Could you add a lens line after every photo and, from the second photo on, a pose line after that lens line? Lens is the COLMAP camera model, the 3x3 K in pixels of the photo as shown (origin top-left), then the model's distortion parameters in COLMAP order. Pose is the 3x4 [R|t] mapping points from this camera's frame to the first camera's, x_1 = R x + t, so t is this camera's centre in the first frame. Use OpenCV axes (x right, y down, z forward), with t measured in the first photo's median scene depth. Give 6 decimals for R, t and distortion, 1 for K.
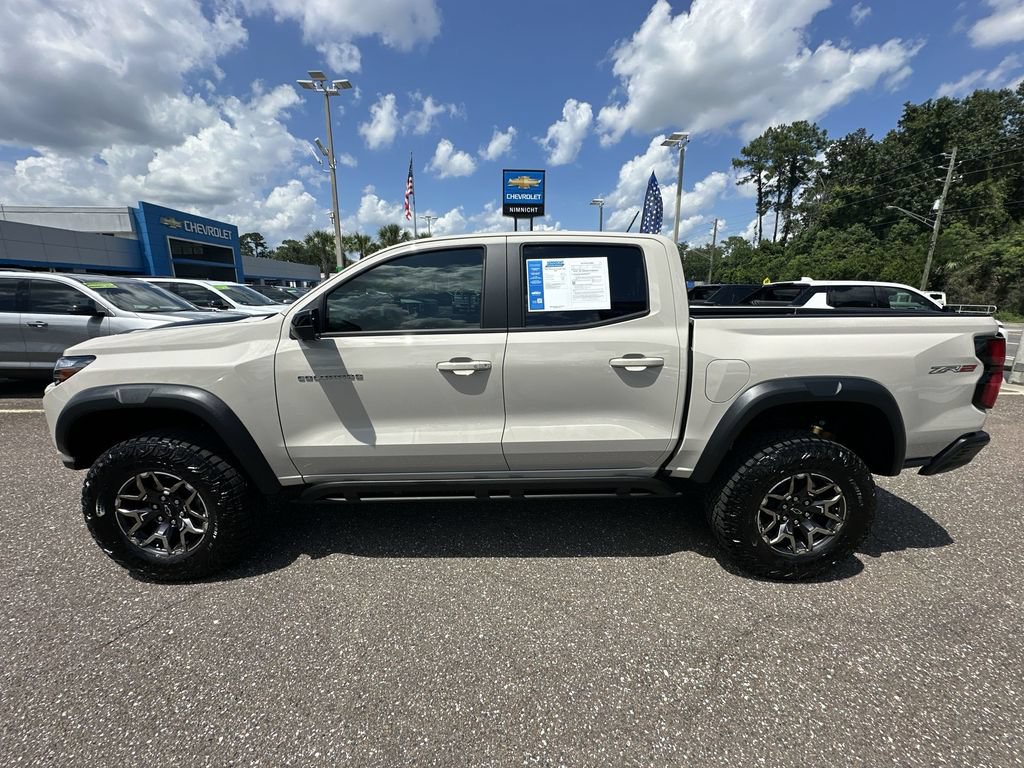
lens RADIAL K [[413.1, 0, 525.6], [0, 413.1, 371.3], [0, 0, 1]] dist [0.000357, 0.000127]
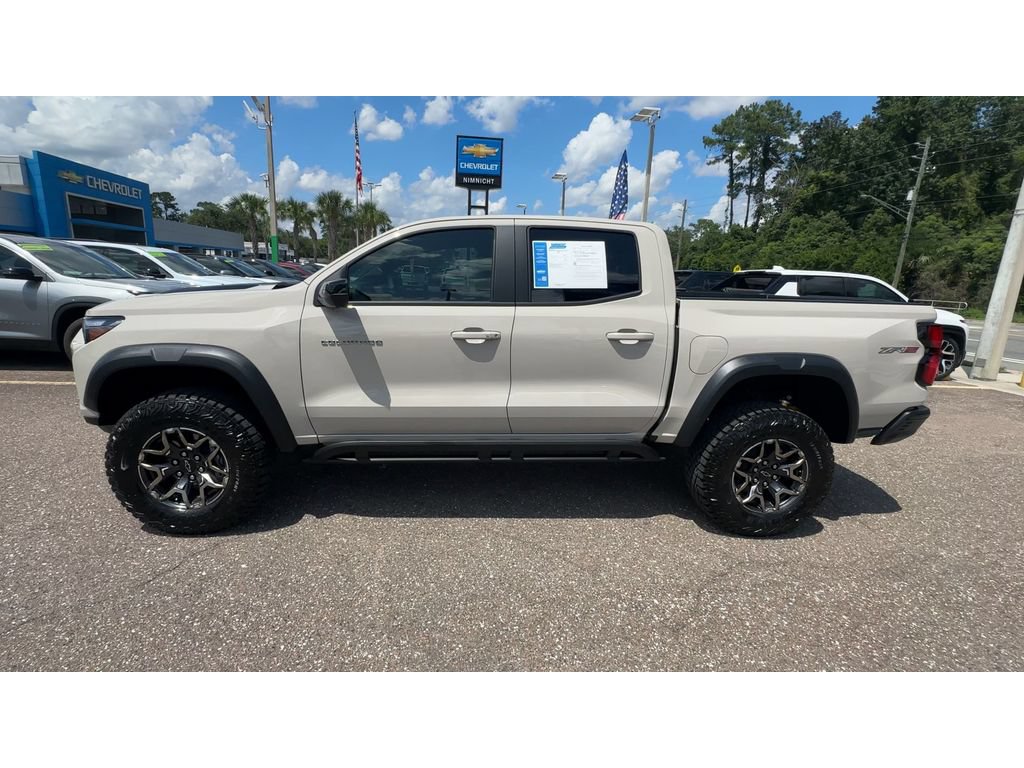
lens RADIAL K [[464.1, 0, 501.4], [0, 464.1, 353.0], [0, 0, 1]] dist [-0.000613, 0.000484]
pose [[0.997886, 0.024472, 0.060204, -0.142347], [-0.023485, 0.999579, -0.017048, 0.049368], [-0.060595, 0.015598, 0.998041, -0.214888]]
